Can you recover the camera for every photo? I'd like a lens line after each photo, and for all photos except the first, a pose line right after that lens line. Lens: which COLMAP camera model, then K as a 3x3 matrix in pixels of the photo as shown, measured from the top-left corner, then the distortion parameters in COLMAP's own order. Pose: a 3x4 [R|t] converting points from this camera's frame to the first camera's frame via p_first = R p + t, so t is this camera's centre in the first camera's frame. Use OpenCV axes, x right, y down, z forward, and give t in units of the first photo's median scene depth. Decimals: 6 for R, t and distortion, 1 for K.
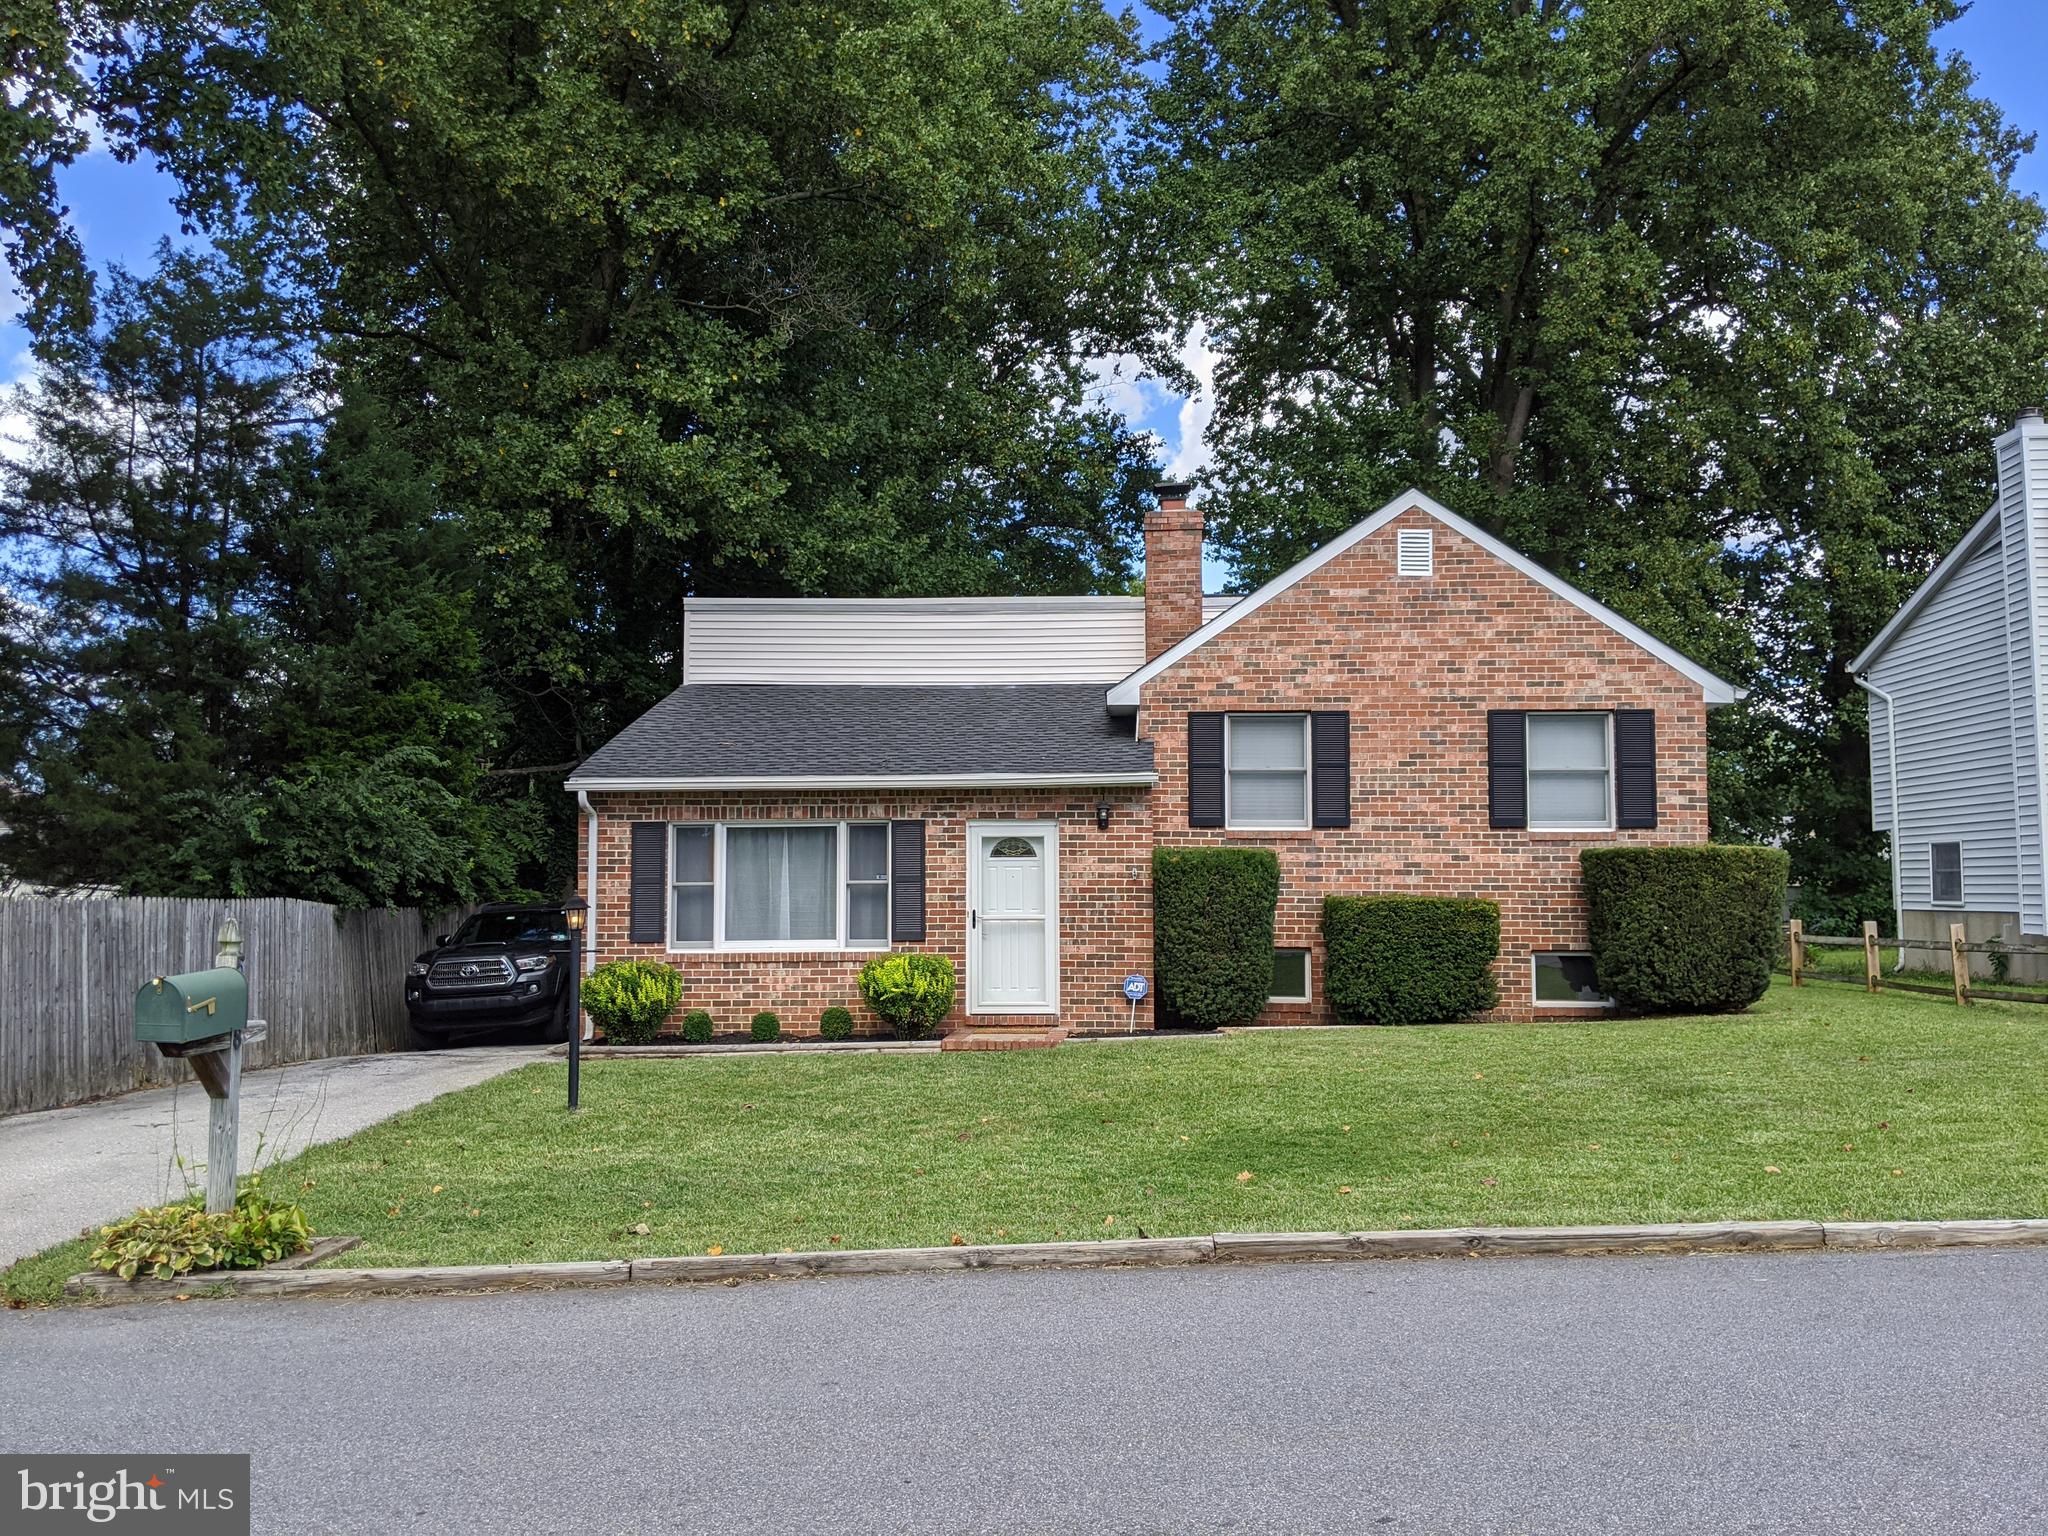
lens RADIAL K [[1701.8, 0, 988.6], [0, 1701.8, 729.7], [0, 0, 1]] dist [0.118806, -0.421815]
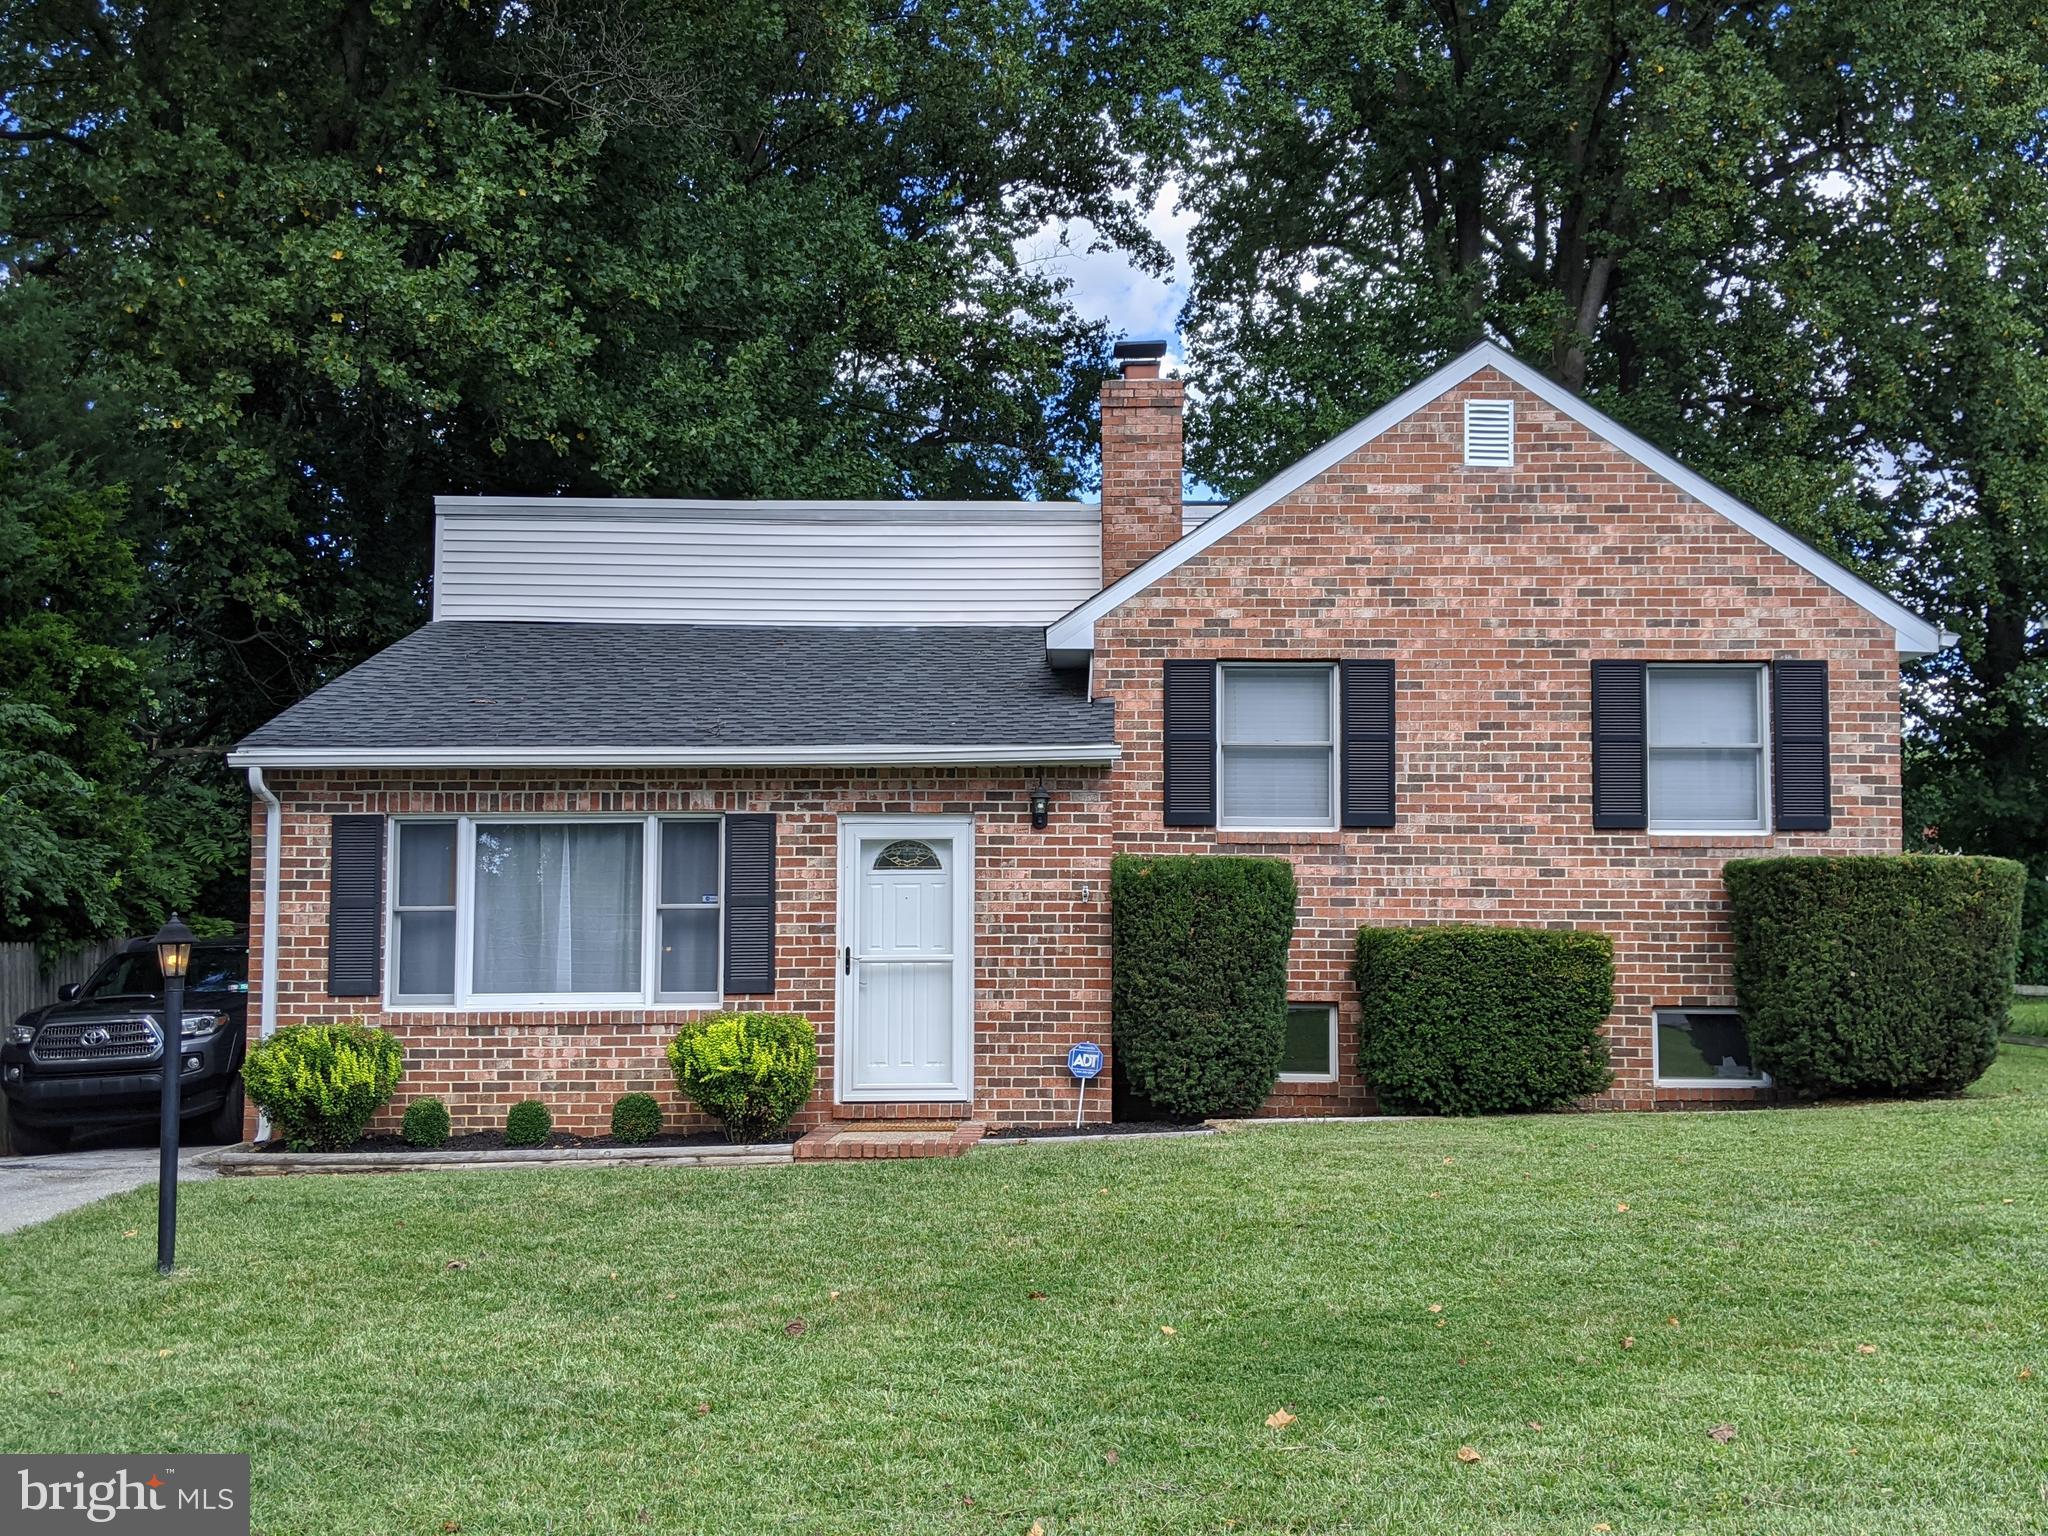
lens RADIAL K [[1610.2, 0, 1024.0], [0, 1610.2, 768.0], [0, 0, 1]] dist [0.064832, -0.117058]
pose [[0.998715, 0.006672, 0.050244, 0.028465], [-0.006172, 0.999930, -0.010105, 0.040499], [-0.050308, 0.009782, 0.998686, 0.355329]]
